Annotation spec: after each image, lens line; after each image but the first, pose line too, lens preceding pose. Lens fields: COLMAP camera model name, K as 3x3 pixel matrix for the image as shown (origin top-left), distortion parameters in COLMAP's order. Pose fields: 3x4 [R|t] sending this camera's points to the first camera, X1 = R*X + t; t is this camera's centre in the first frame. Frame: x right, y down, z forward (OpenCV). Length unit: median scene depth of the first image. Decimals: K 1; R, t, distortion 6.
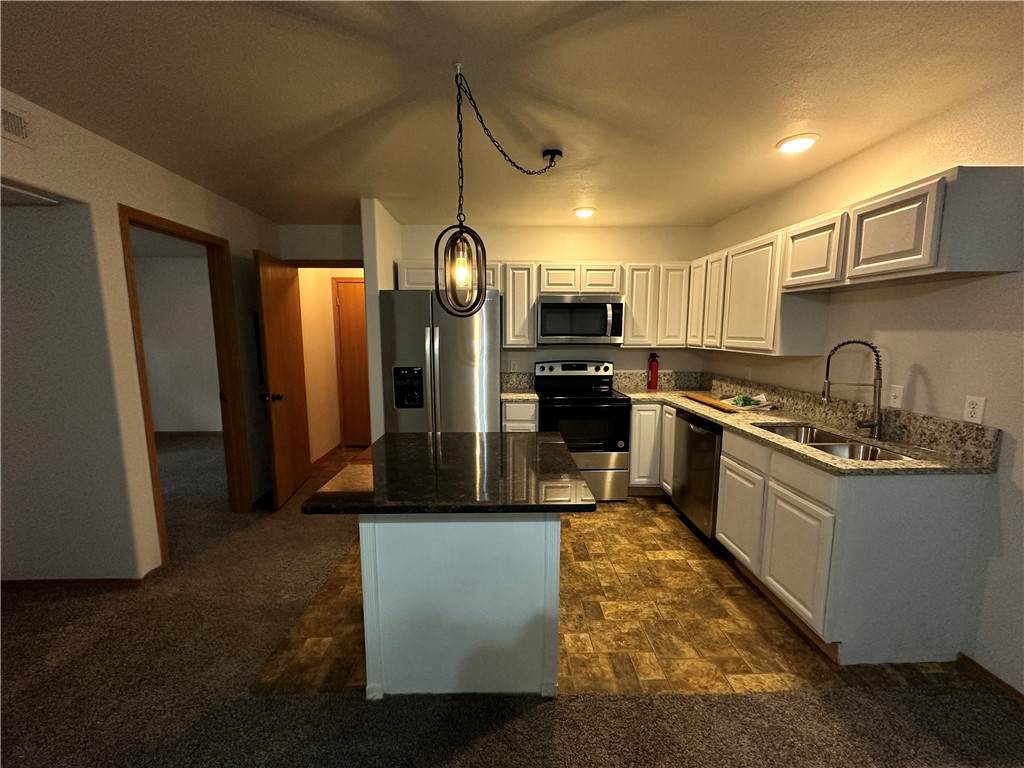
lens RADIAL K [[408.5, 0, 510.3], [0, 408.5, 385.3], [0, 0, 1]] dist [0.002009, -0.000001]
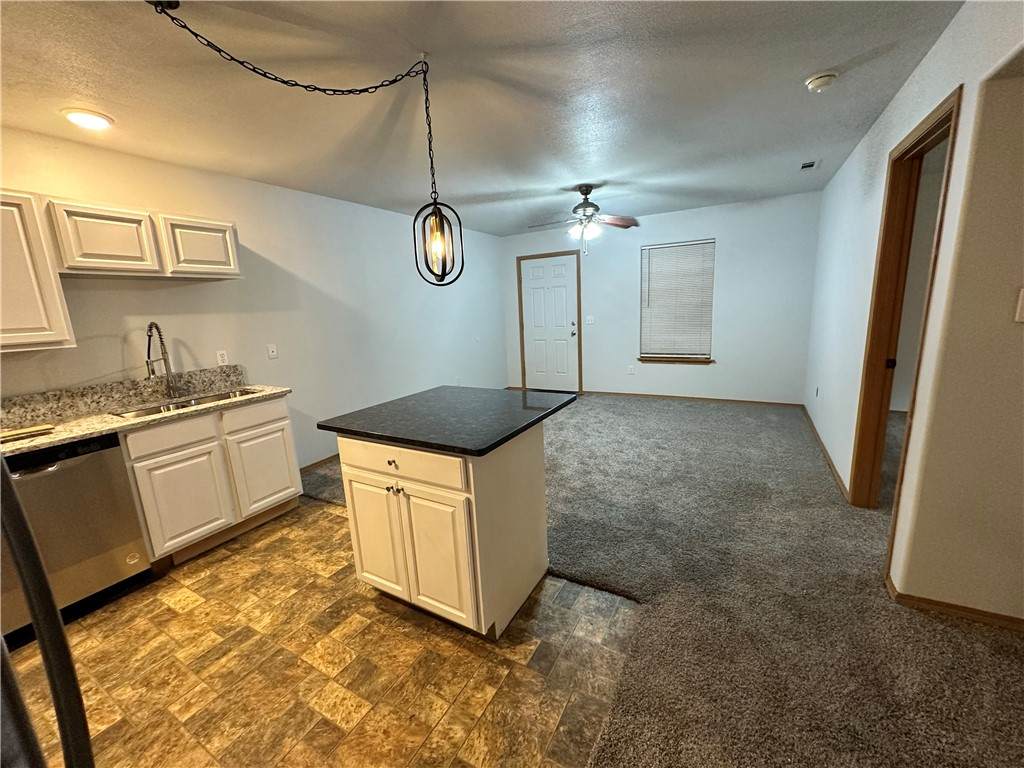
lens RADIAL K [[408.5, 0, 509.3], [0, 408.5, 382.9], [0, 0, 1]] dist [0.002009, -0.000001]
pose [[-0.854275, -0.051127, 0.517300, -0.472983], [0.121454, 0.947976, 0.294263, -0.117332], [-0.505433, 0.314210, -0.803623, 1.030940]]
